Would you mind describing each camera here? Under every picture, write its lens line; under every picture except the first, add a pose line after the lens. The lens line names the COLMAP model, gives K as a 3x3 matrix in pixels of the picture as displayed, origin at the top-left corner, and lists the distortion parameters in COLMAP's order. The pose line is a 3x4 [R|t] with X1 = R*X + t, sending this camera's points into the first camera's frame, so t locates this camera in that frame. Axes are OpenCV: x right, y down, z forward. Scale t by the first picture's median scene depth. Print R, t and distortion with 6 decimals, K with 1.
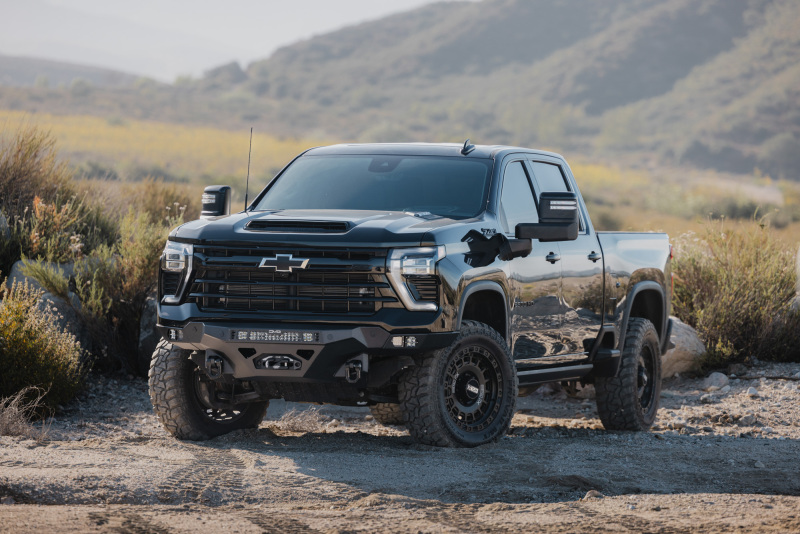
lens RADIAL K [[4030.9, 0, 399.4], [0, 4030.9, 264.7], [0, 0, 1]] dist [0.247260, 0.000000]
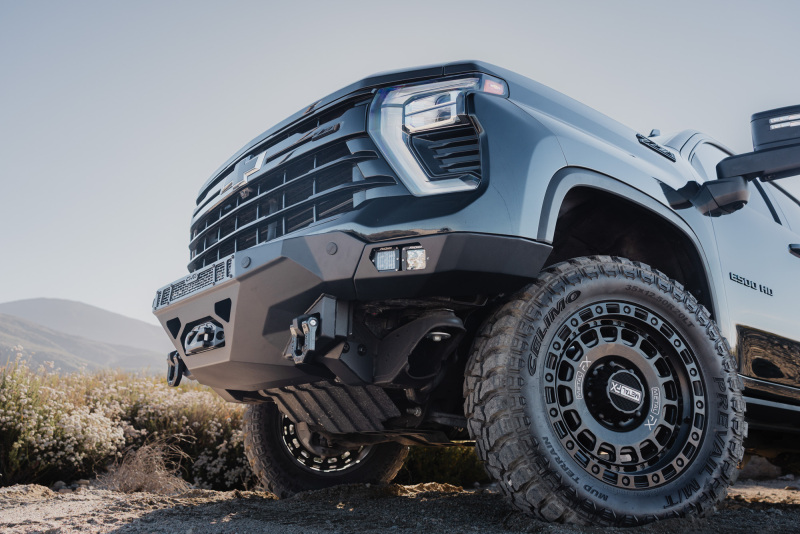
lens RADIAL K [[655.3, 0, 414.2], [0, 655.3, 240.0], [0, 0, 1]] dist [0.005066, 0.000601]
pose [[0.865343, -0.164724, -0.473336, 0.036089], [-0.007411, 0.940135, -0.340722, 0.040614], [0.501125, 0.298349, 0.812319, 0.922601]]
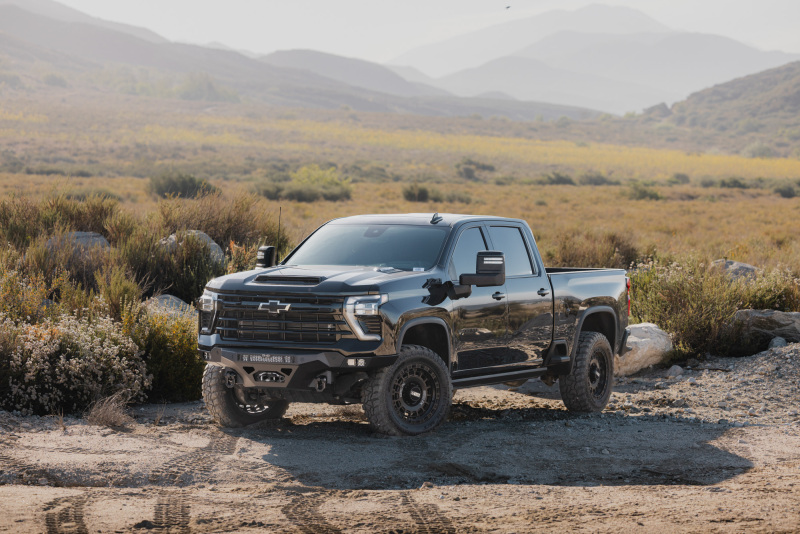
lens RADIAL K [[2594.9, 0, 397.5], [0, 2594.9, 267.5], [0, 0, 1]] dist [0.040863, 0.000000]
pose [[0.988253, -0.005251, -0.152739, 0.151232], [0.007388, 0.999883, 0.013427, -0.025686], [0.152650, -0.014398, 0.988175, 0.103148]]
